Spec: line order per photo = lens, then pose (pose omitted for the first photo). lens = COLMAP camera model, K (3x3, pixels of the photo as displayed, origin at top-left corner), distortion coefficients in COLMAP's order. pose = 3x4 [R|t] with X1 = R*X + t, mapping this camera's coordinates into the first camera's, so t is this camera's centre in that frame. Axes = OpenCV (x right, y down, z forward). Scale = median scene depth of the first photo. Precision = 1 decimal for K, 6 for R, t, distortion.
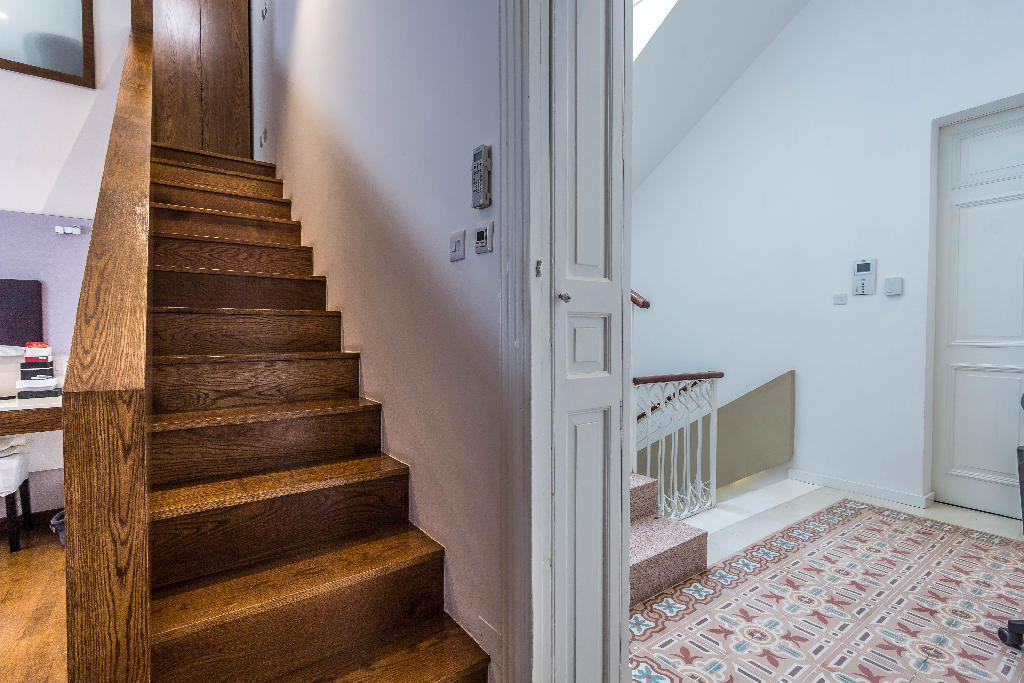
lens RADIAL K [[469.7, 0, 512.0], [0, 469.7, 341.5], [0, 0, 1]] dist [0.000032, -0.000590]
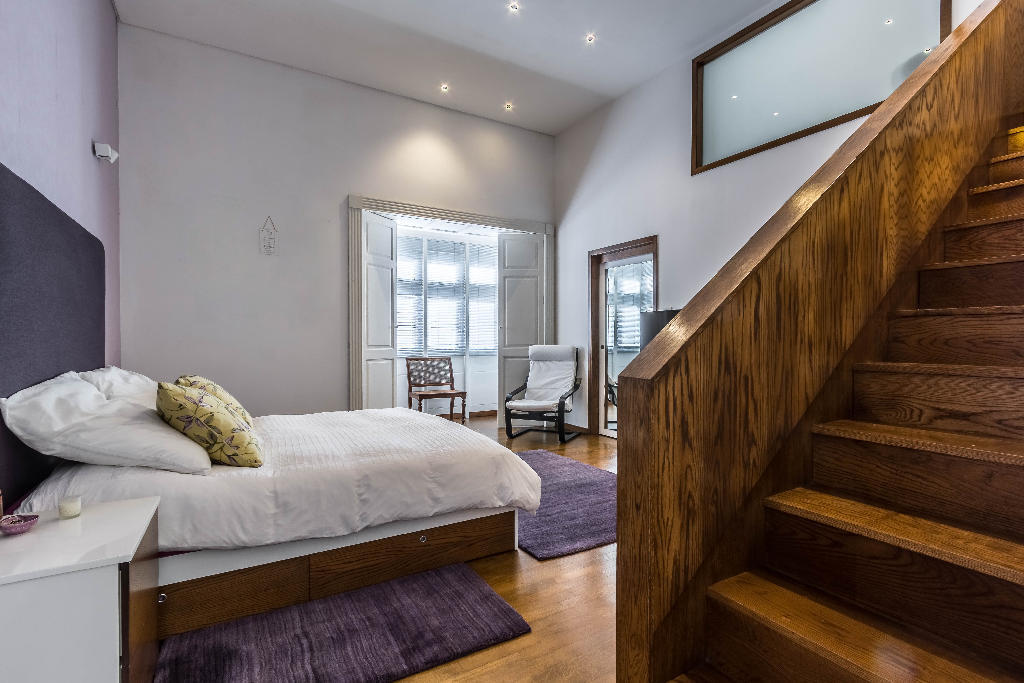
lens RADIAL K [[469.7, 0, 512.0], [0, 469.7, 341.5], [0, 0, 1]] dist [0.000032, -0.000590]
pose [[-0.094860, 0.005122, -0.995477, 0.326547], [-0.020284, 0.999769, 0.007077, -0.004750], [0.995284, 0.020863, -0.094734, 0.402056]]
